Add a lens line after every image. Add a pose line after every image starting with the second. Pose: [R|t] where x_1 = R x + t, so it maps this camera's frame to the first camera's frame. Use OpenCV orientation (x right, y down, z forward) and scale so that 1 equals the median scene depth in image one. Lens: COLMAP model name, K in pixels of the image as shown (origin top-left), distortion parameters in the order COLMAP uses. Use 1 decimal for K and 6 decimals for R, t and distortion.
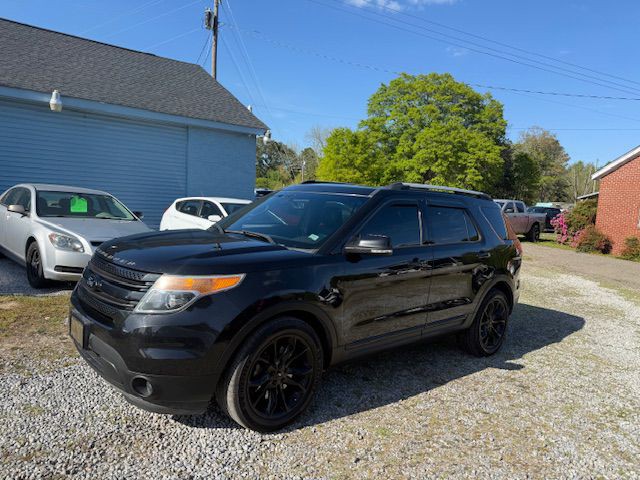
lens RADIAL K [[449.0, 0, 323.7], [0, 449.0, 239.3], [0, 0, 1]] dist [0.034022, -0.039254]
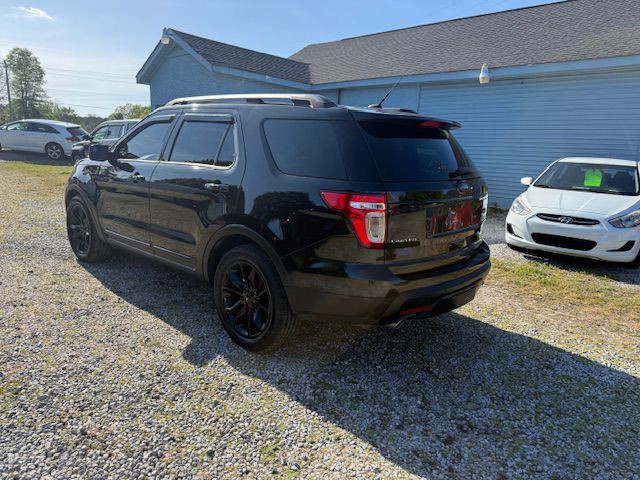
lens RADIAL K [[449.0, 0, 321.9], [0, 449.0, 241.6], [0, 0, 1]] dist [0.034022, -0.039254]
pose [[0.102132, 0.147752, -0.983737, 0.991686], [-0.127799, 0.982662, 0.134322, -0.002368], [0.986528, 0.112002, 0.119243, 0.995488]]
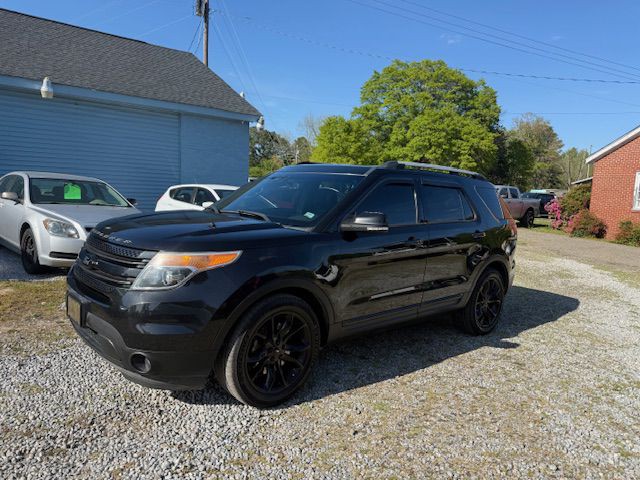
lens RADIAL K [[449.0, 0, 319.7], [0, 449.0, 237.1], [0, 0, 1]] dist [0.034022, -0.039254]
pose [[0.999924, -0.011785, 0.003592, -0.002156], [0.011718, 0.999763, 0.018345, 0.017161], [-0.003807, -0.018302, 0.999825, 0.000246]]
